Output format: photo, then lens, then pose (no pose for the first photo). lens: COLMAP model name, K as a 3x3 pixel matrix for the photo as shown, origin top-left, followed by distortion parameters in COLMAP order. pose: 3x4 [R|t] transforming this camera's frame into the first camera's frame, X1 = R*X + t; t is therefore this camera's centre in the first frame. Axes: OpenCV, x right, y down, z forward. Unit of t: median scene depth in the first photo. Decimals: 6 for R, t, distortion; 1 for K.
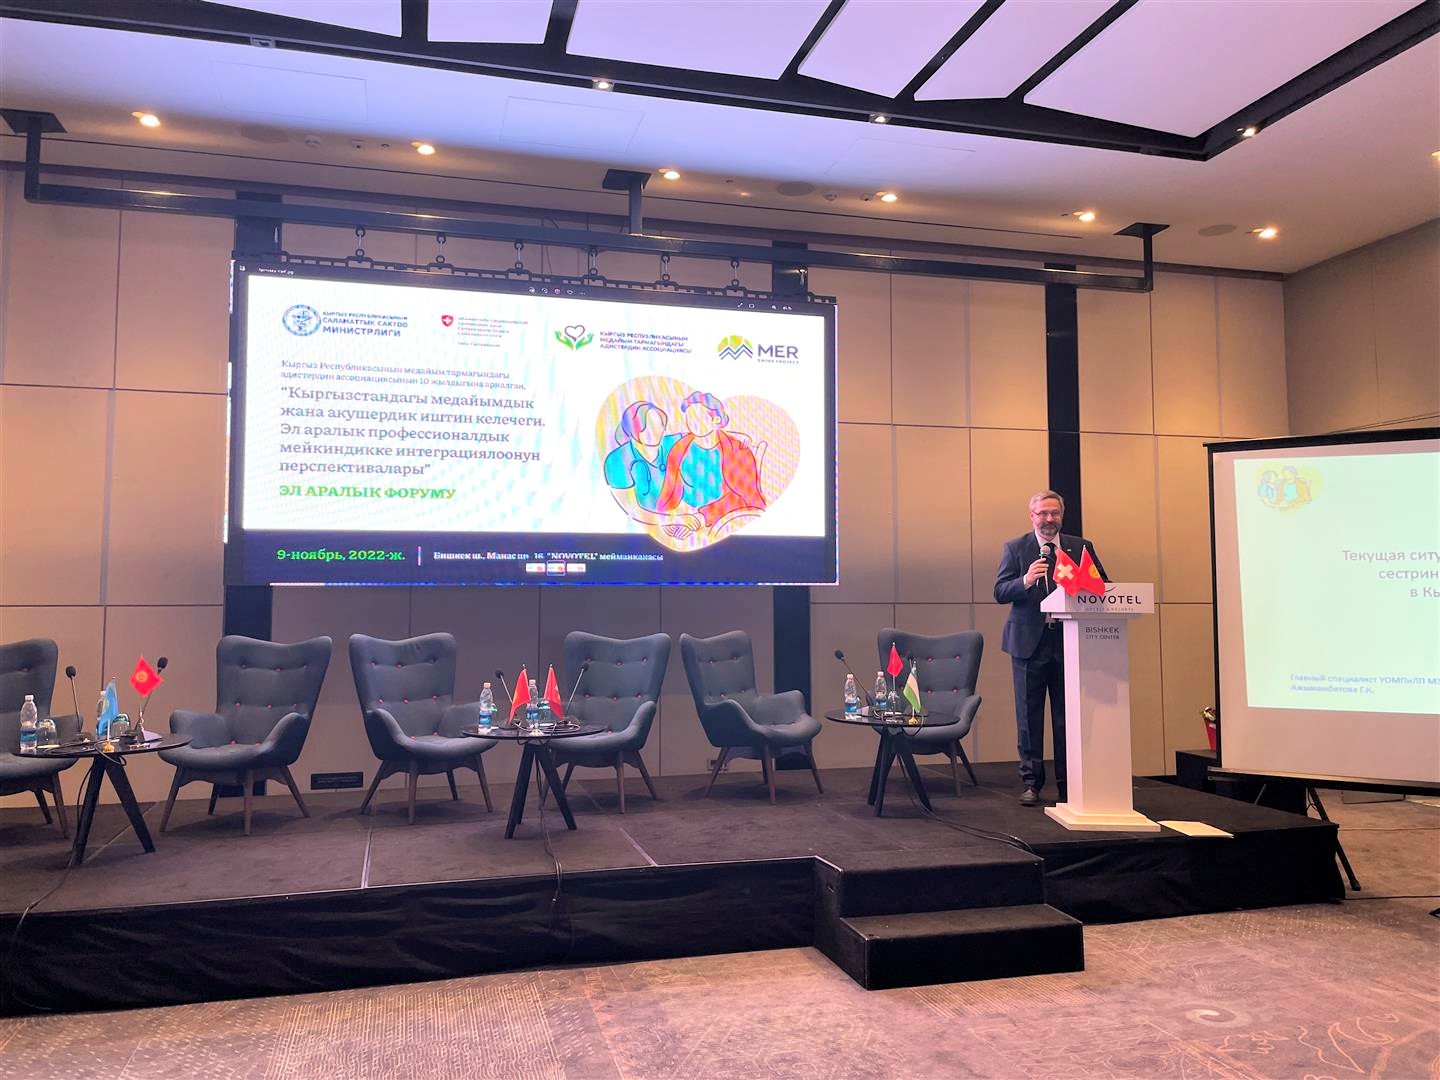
lens RADIAL K [[1085.0, 0, 712.7], [0, 1085.0, 530.5], [0, 0, 1]] dist [0.031651, -0.005474]
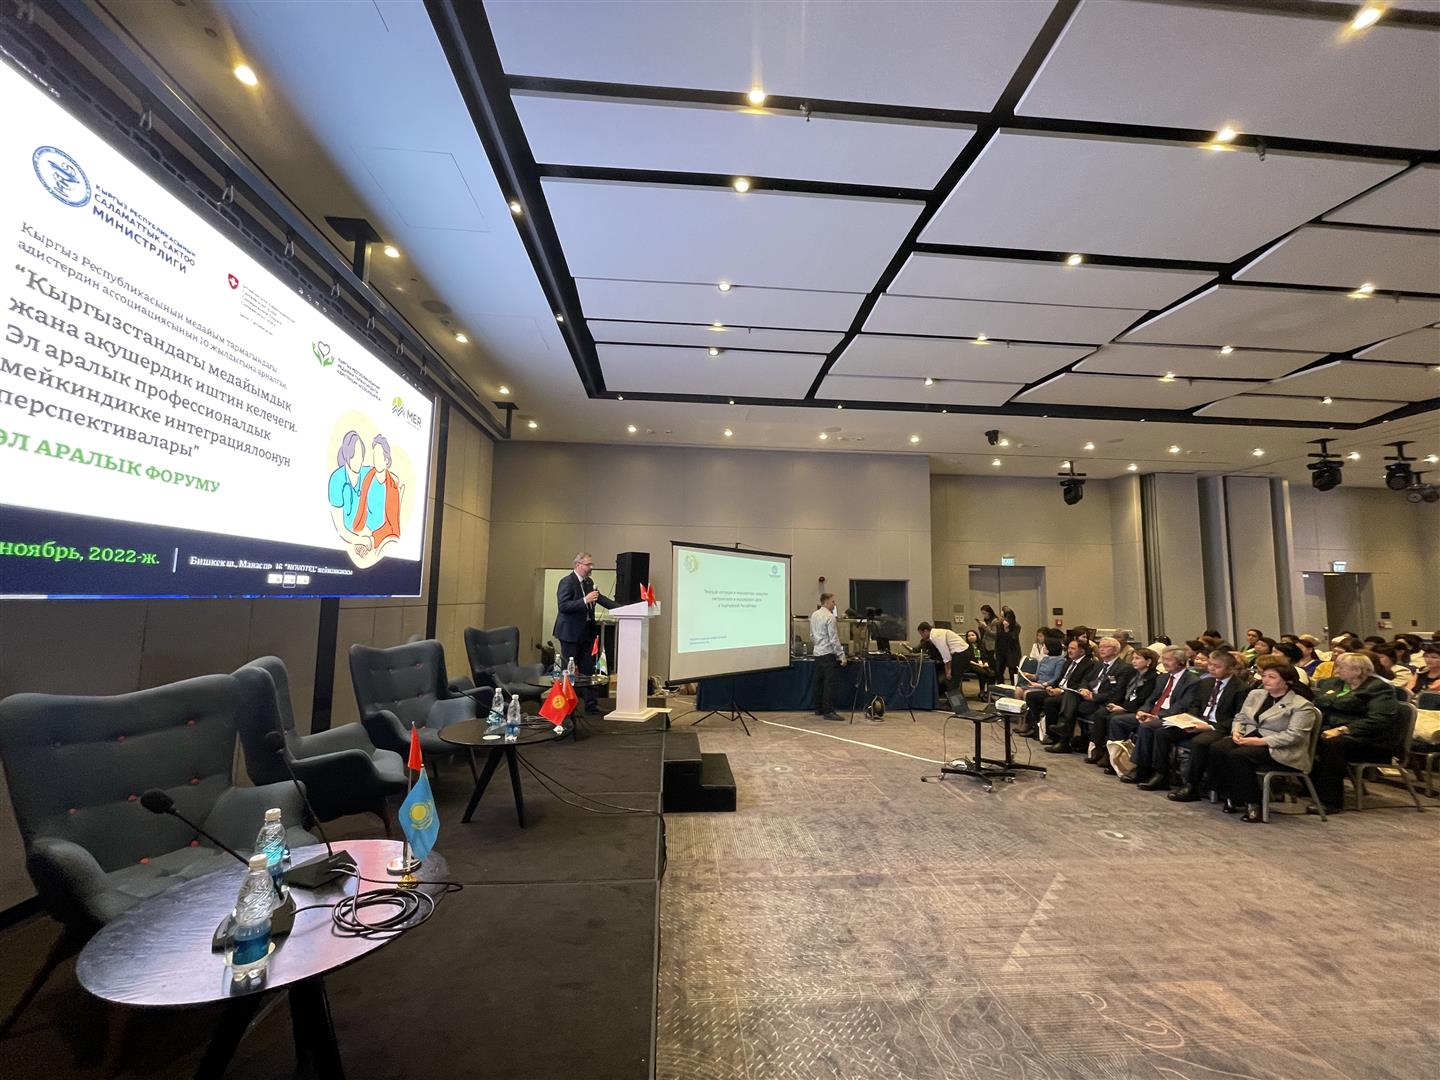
lens RADIAL K [[583.8, 0, 720.0], [0, 583.8, 540.0], [0, 0, 1]] dist [-0.000043, -0.000126]
pose [[0.185972, 0.099418, 0.977512, -0.601177], [-0.077198, 0.993271, -0.086334, 0.015062], [-0.979518, -0.059407, 0.192395, 0.538752]]
